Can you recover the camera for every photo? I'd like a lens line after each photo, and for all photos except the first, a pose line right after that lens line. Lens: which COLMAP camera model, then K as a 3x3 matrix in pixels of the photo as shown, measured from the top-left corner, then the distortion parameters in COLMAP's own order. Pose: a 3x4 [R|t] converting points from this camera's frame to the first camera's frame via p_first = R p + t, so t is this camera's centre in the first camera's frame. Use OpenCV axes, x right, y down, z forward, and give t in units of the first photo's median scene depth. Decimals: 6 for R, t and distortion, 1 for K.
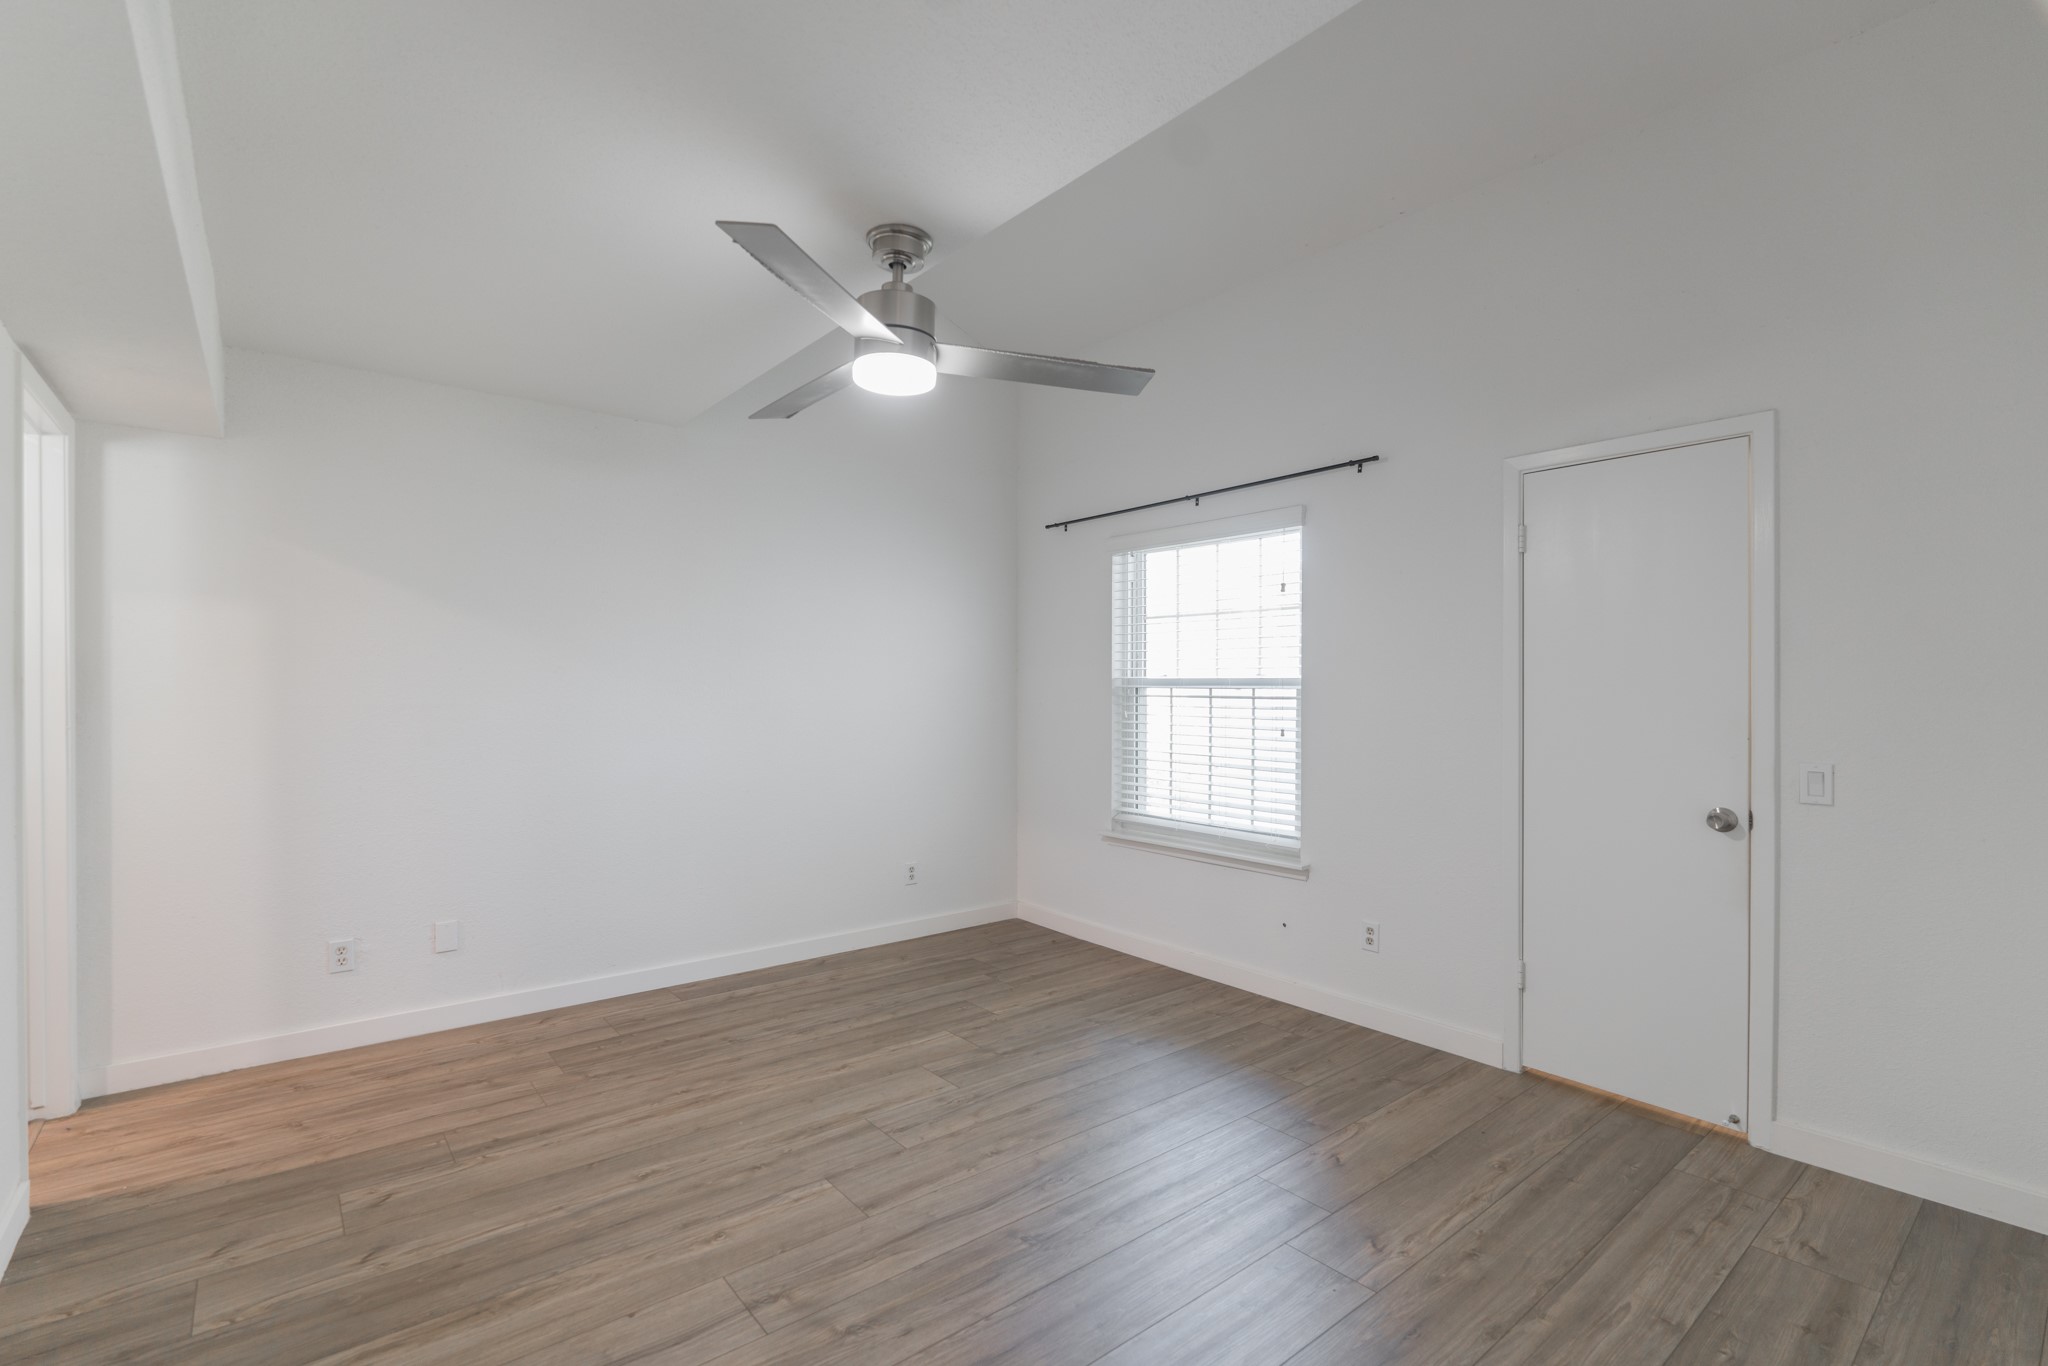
lens RADIAL K [[896.1, 0, 1026.1], [0, 896.1, 687.4], [0, 0, 1]] dist [-0.007085, 0.001008]
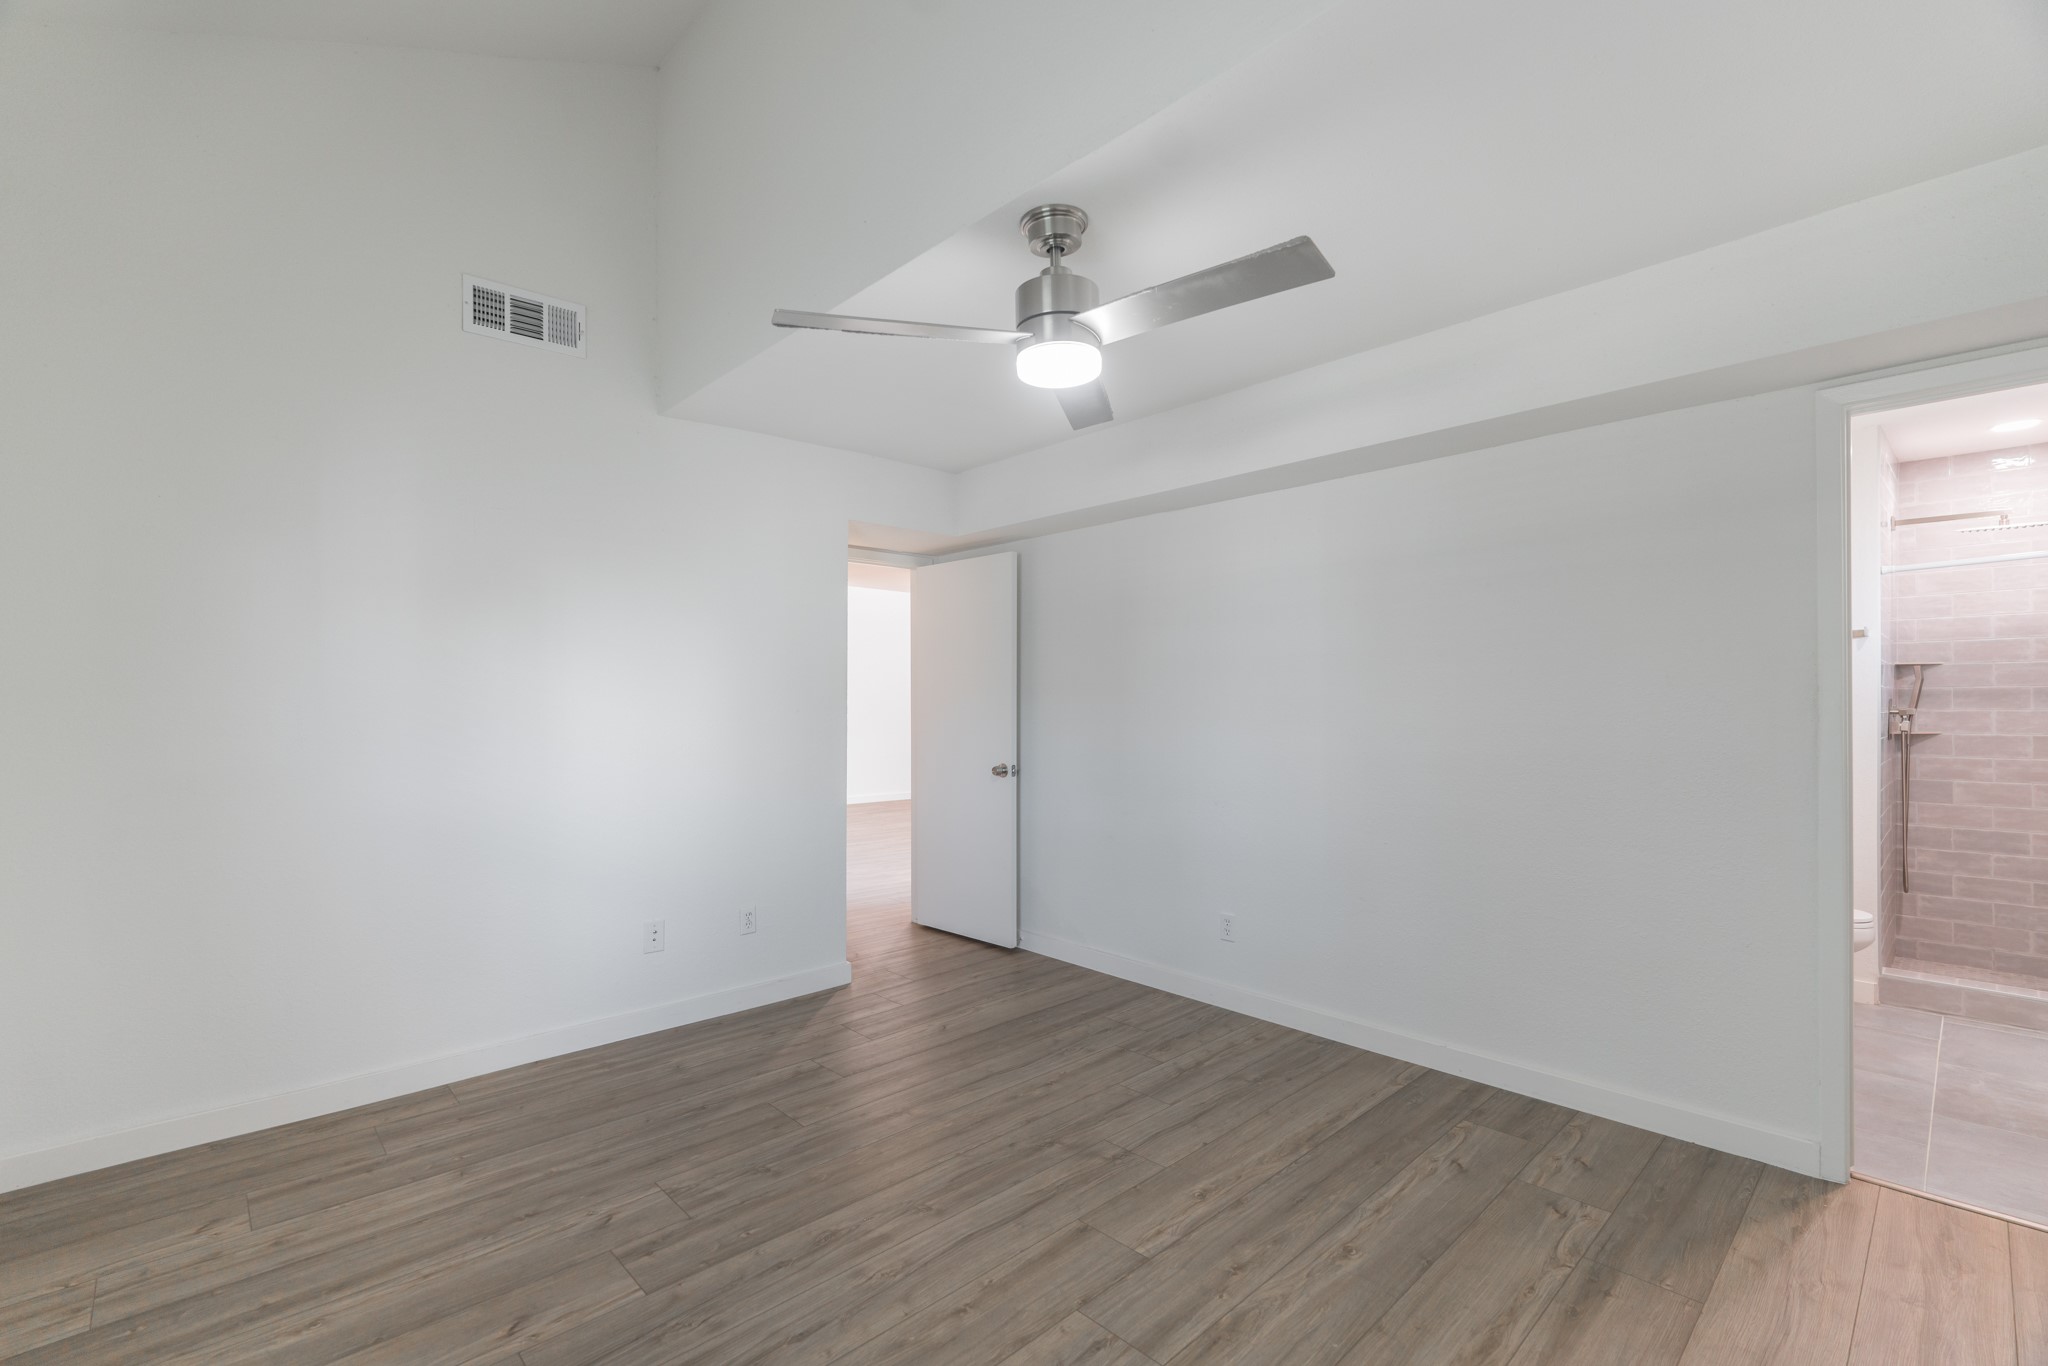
lens RADIAL K [[896.1, 0, 1029.3], [0, 896.1, 710.5], [0, 0, 1]] dist [-0.007085, 0.001008]
pose [[-0.997078, 0.002452, -0.076351, -0.041514], [0.002261, 0.999994, 0.002585, -0.002385], [0.076357, 0.002405, -0.997078, 2.042031]]
